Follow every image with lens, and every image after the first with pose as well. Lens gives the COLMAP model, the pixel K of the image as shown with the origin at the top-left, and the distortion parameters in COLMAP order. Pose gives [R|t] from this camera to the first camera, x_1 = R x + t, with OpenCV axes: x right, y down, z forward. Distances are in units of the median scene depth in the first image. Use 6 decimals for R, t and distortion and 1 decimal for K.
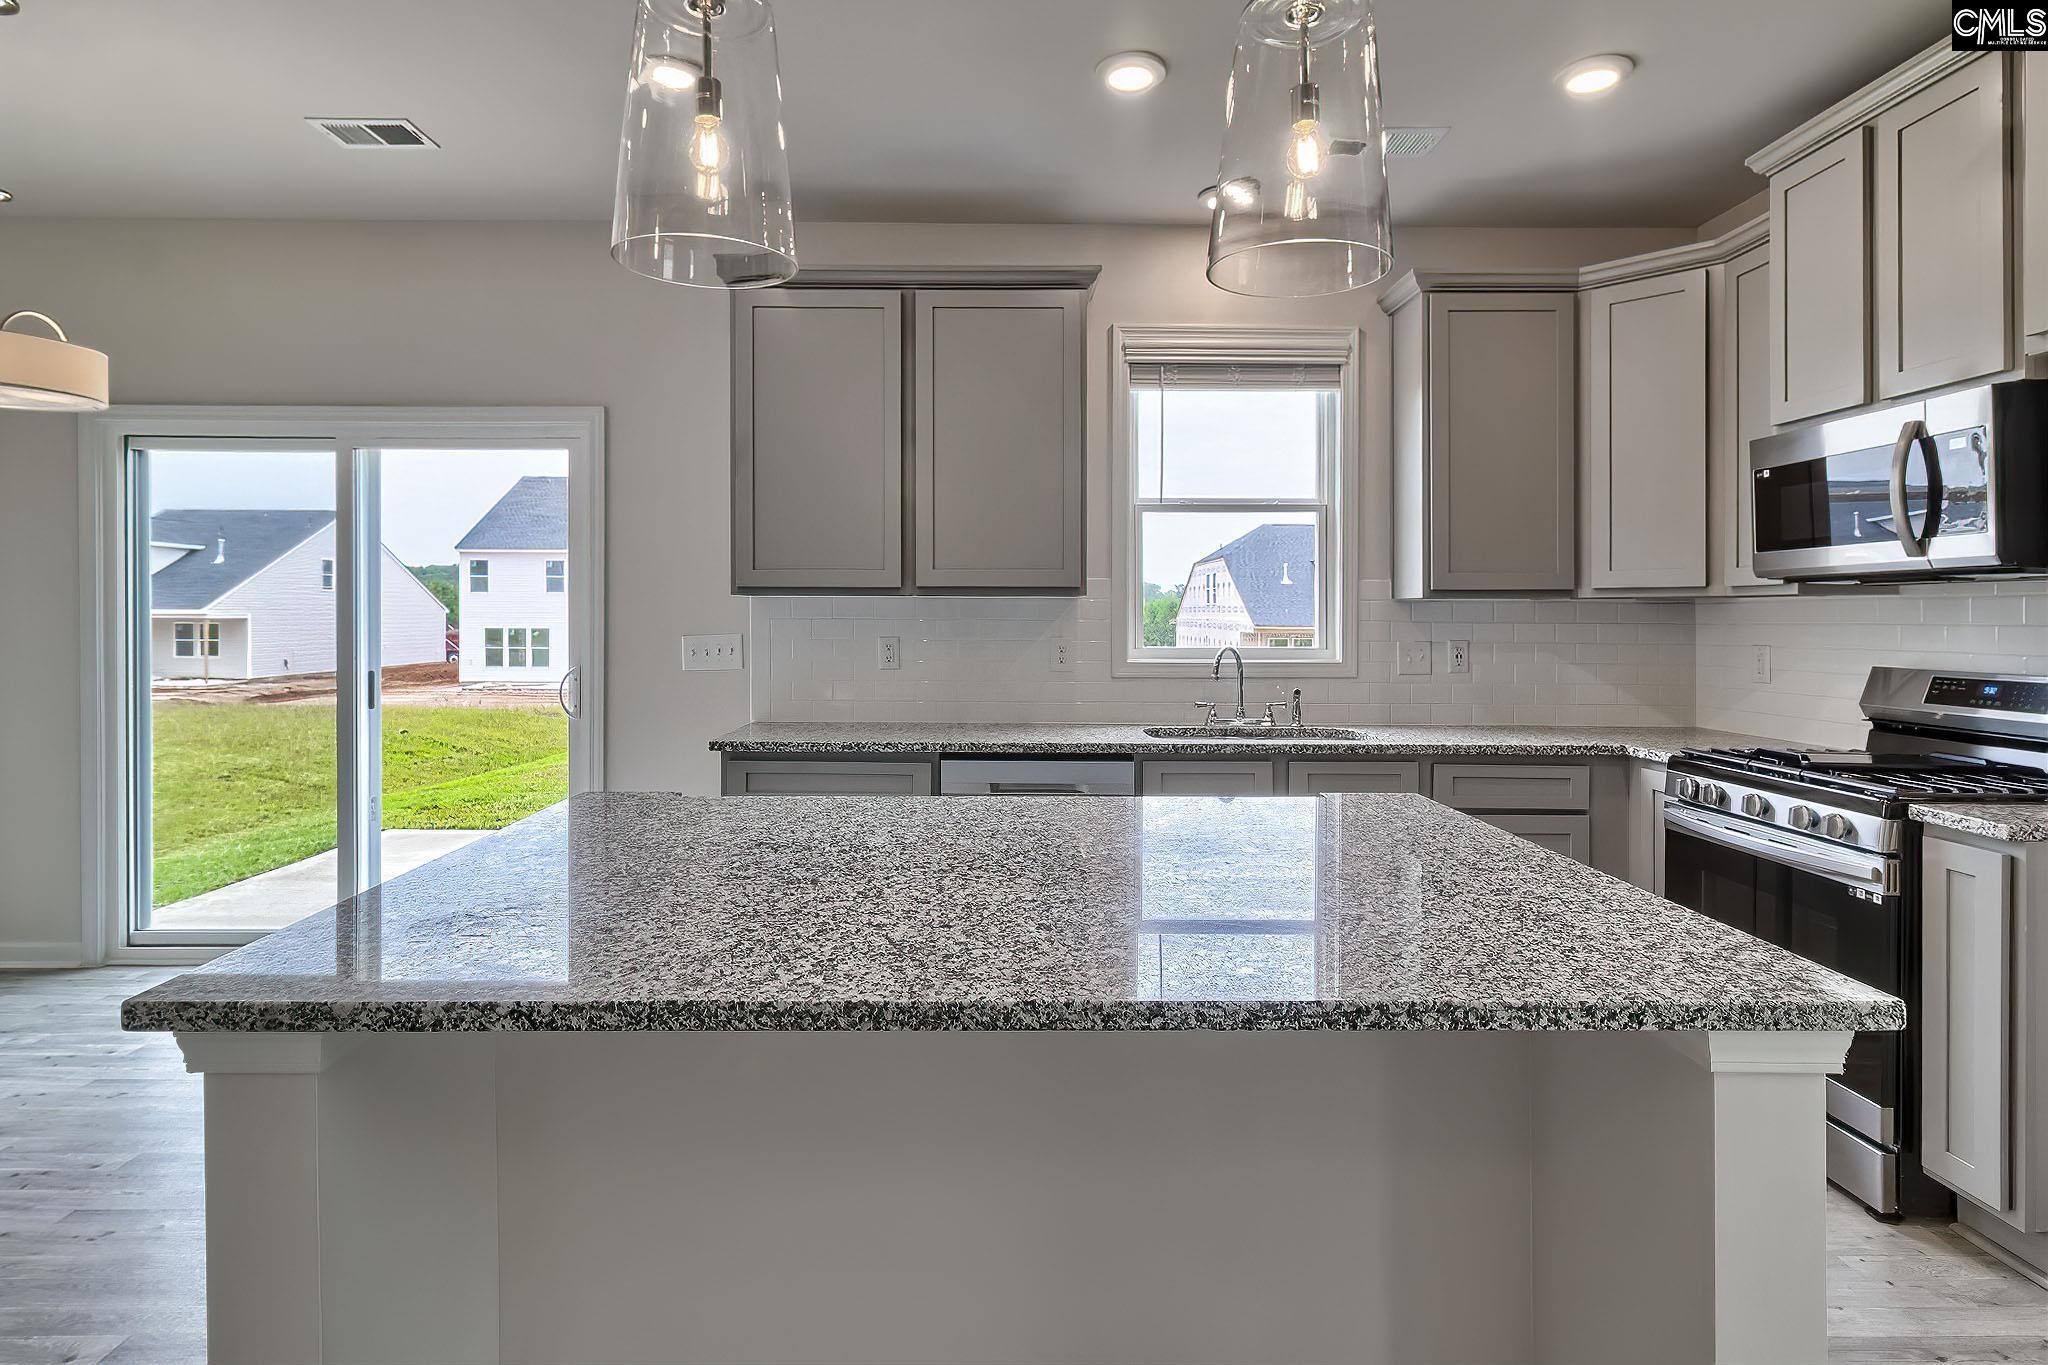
lens RADIAL K [[1075.7, 0, 1000.3], [0, 1075.7, 642.0], [0, 0, 1]] dist [0.000315, 0.000043]
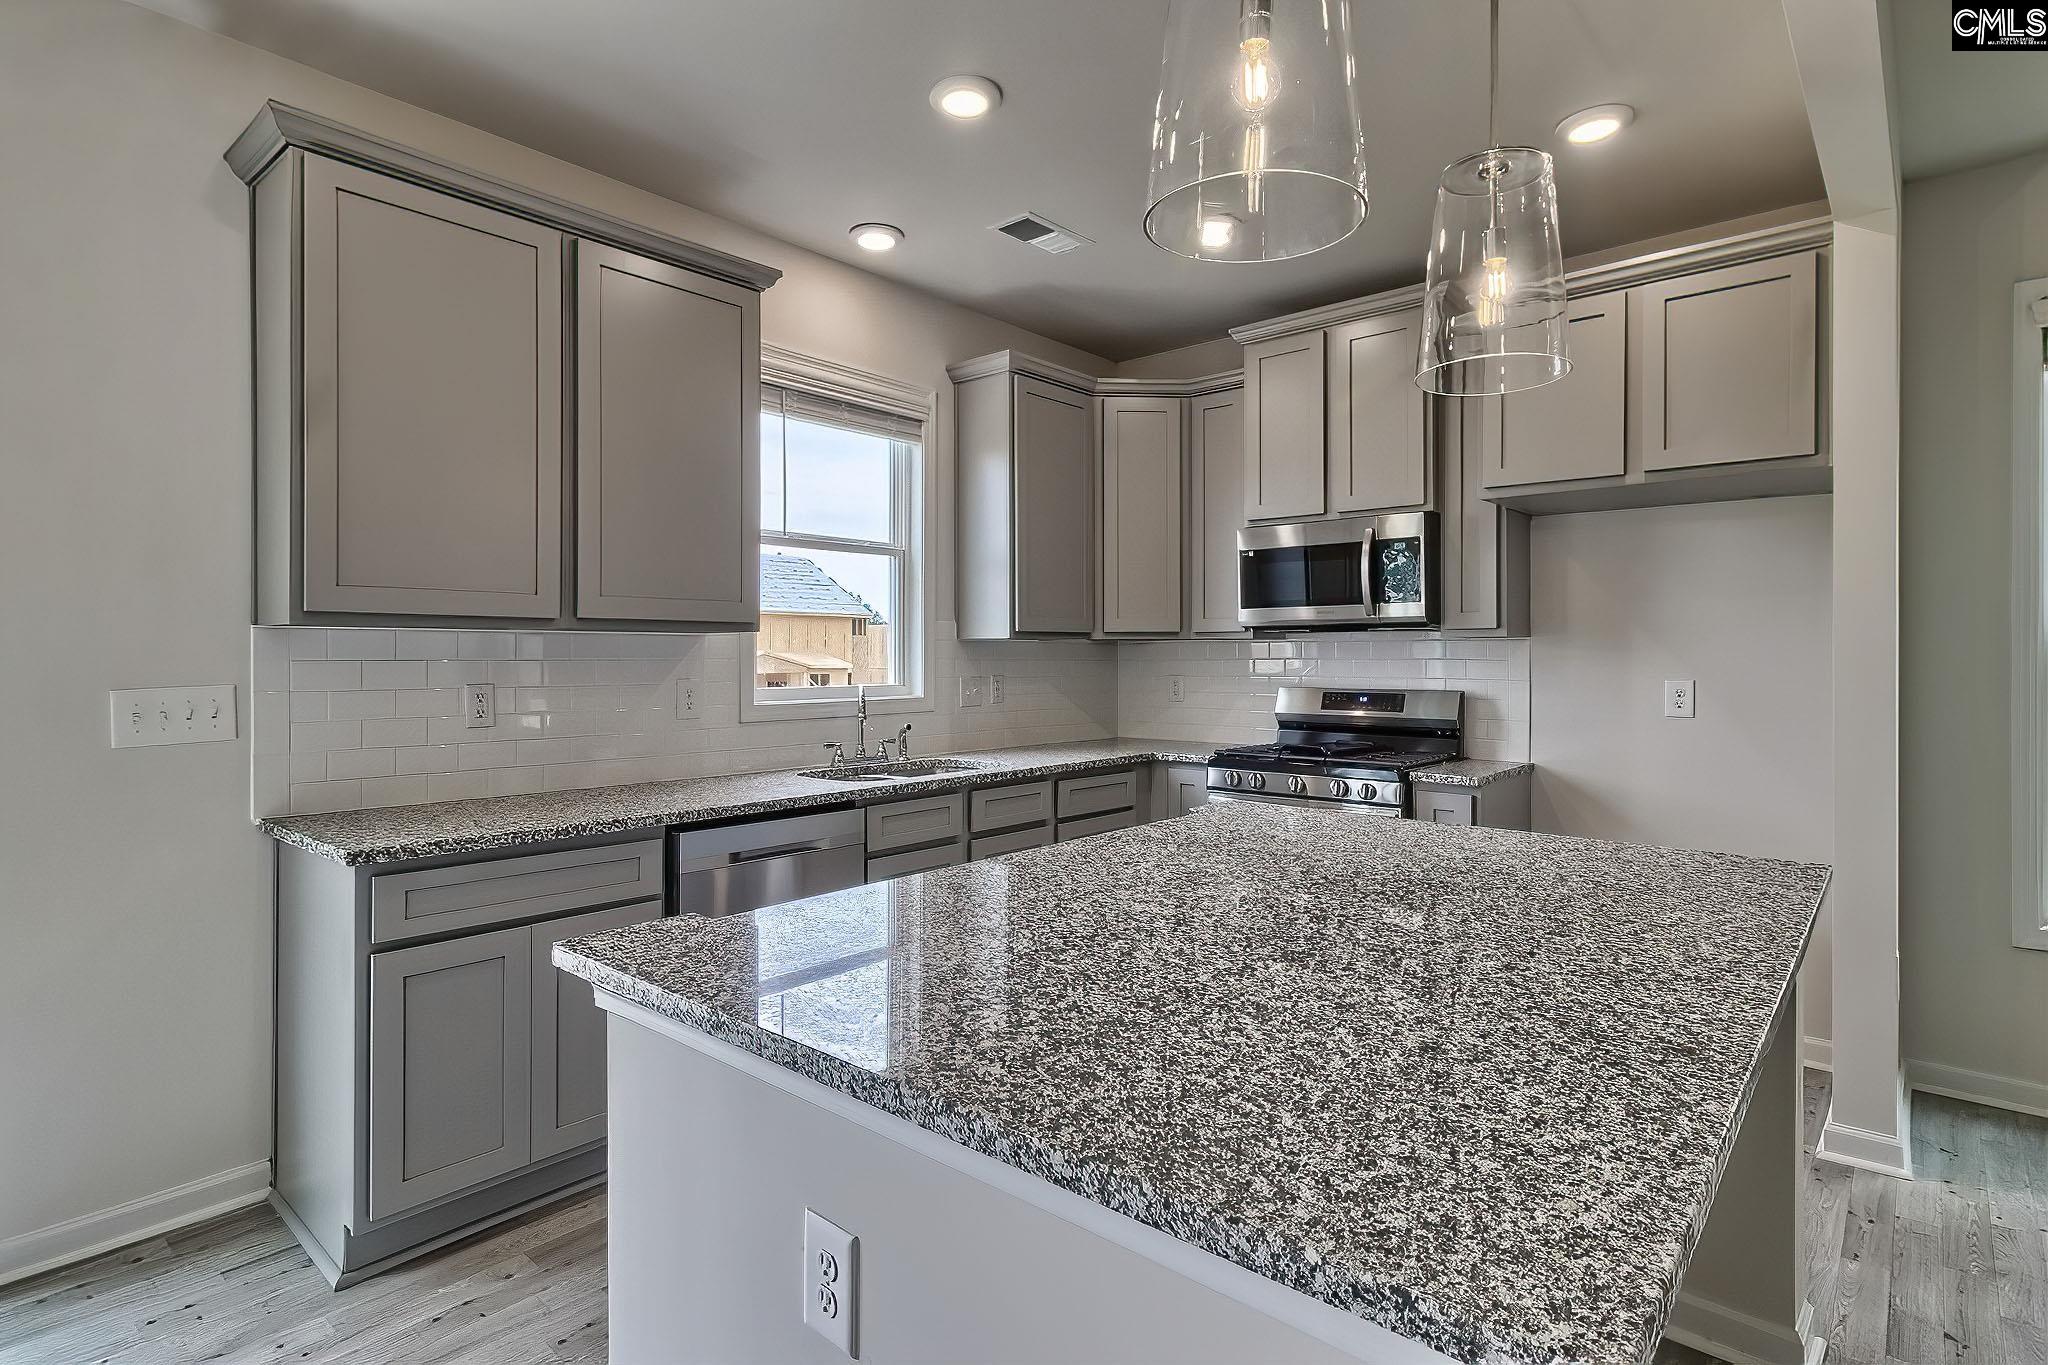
lens RADIAL K [[1028.8, 0, 1021.7], [0, 1028.8, 661.1], [0, 0, 1]] dist [0.001041, -0.000110]
pose [[0.665563, -0.008041, 0.746298, -0.454642], [0.021411, 0.999736, -0.008322, -0.007592], [-0.746034, 0.021518, 0.665560, 0.286905]]
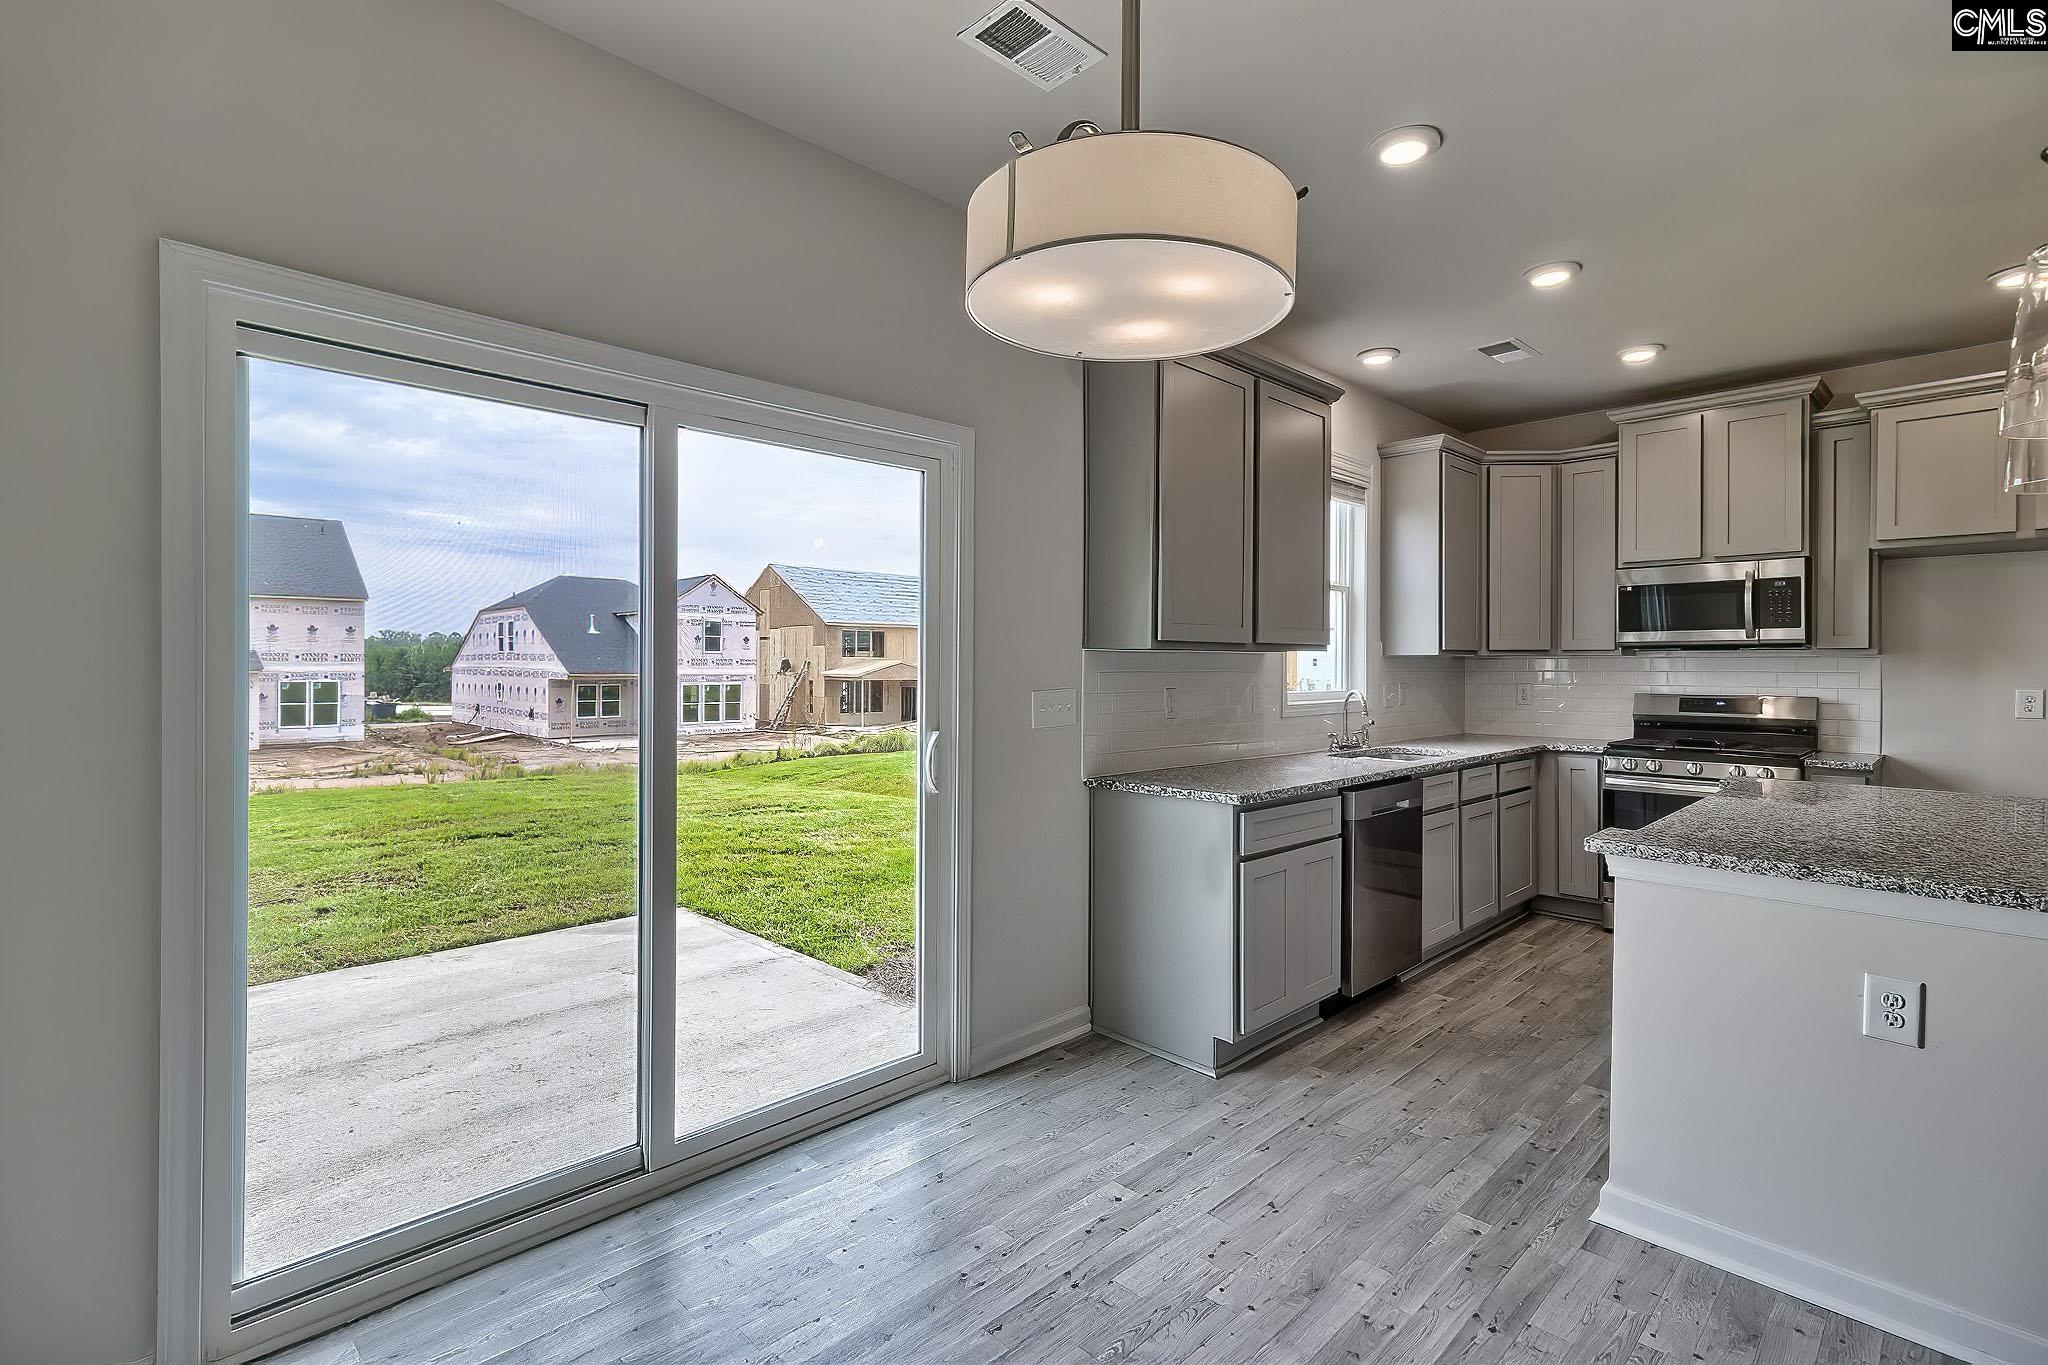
lens RADIAL K [[934.9, 0, 1012.8], [0, 934.9, 669.4], [0, 0, 1]] dist [-0.001970, -0.000091]
pose [[0.731252, -0.006412, 0.682078, -1.002281], [0.018243, 0.999782, -0.010158, -0.020124], [-0.681864, 0.019871, 0.731209, 0.498561]]
